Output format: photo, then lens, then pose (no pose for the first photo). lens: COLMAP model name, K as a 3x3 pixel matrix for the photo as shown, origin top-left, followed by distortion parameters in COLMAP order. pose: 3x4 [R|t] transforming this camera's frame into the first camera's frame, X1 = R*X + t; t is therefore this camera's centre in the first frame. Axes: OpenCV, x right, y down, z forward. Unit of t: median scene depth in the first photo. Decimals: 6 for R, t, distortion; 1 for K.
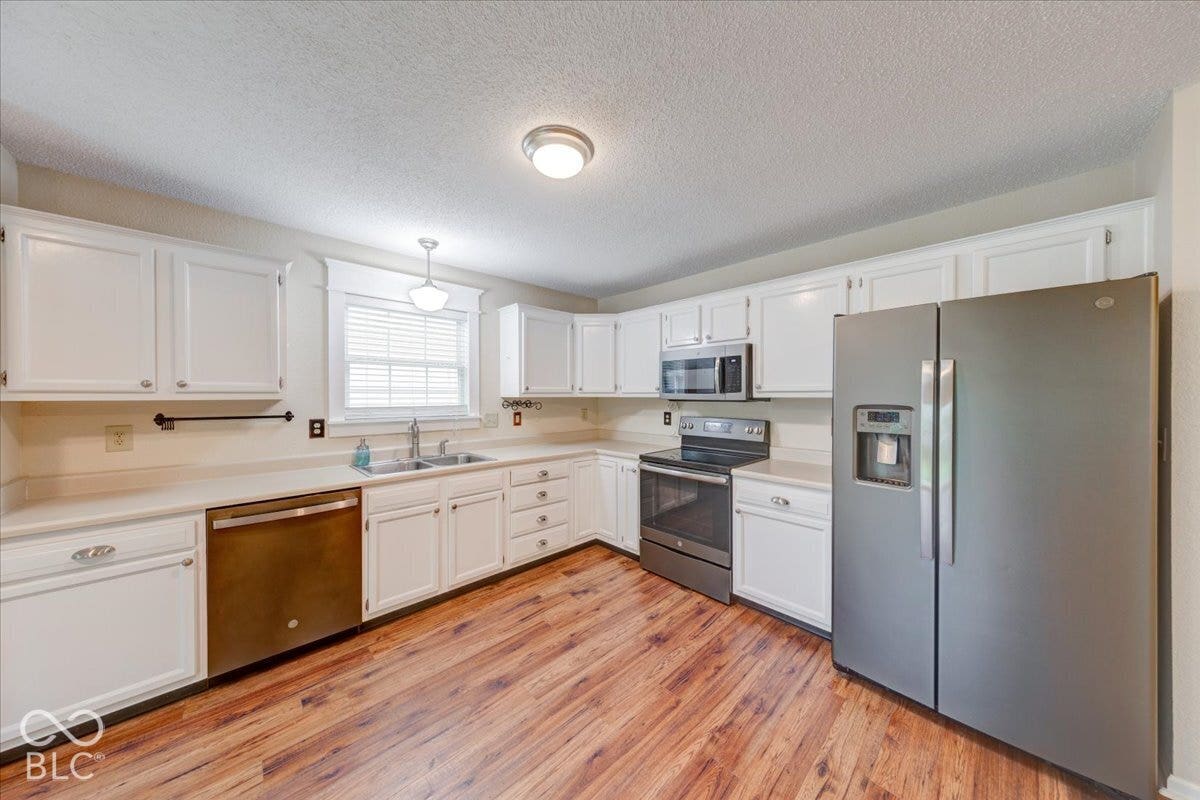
lens RADIAL K [[378.4, 0, 598.0], [0, 378.4, 397.4], [0, 0, 1]] dist [0.001946, -0.000067]
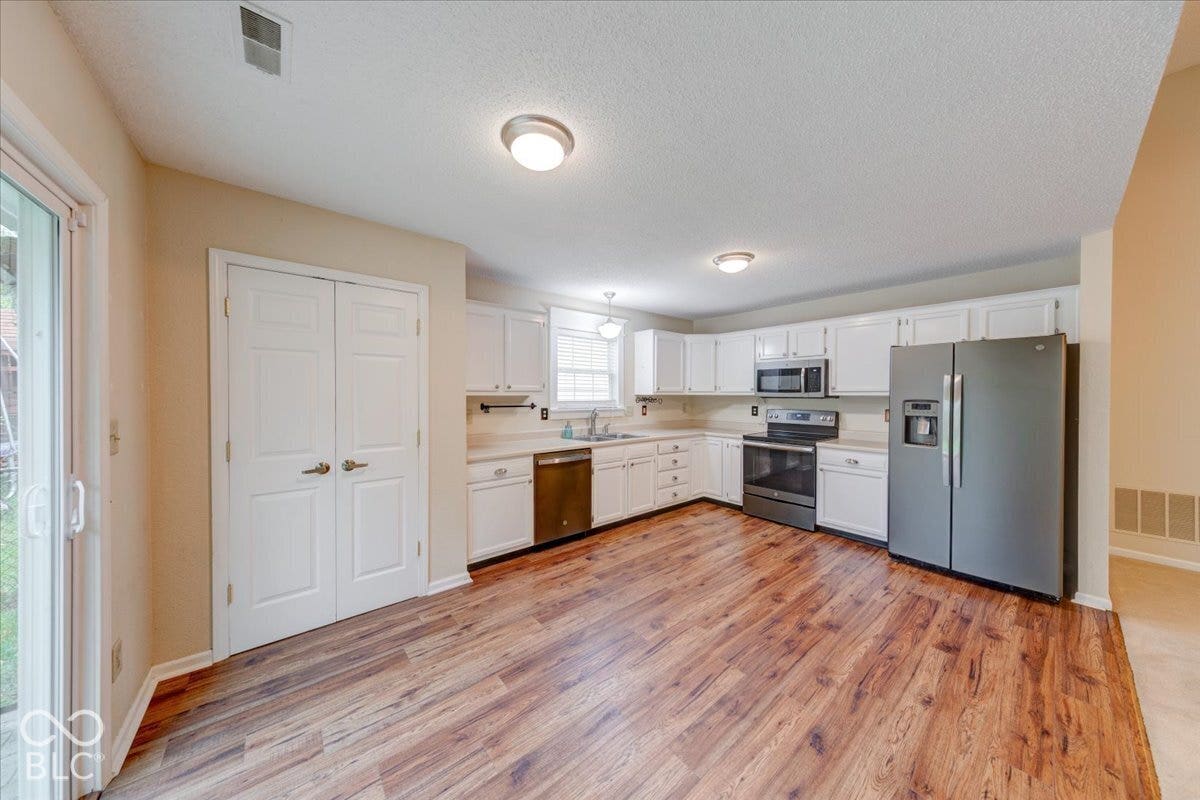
lens RADIAL K [[382.6, 0, 591.4], [0, 382.6, 397.3], [0, 0, 1]] dist [0.000218, -0.000017]
pose [[0.997283, 0.004032, -0.073554, -0.427551], [-0.003744, 0.999985, 0.004051, 0.004878], [0.073569, -0.003765, 0.997283, -0.588540]]
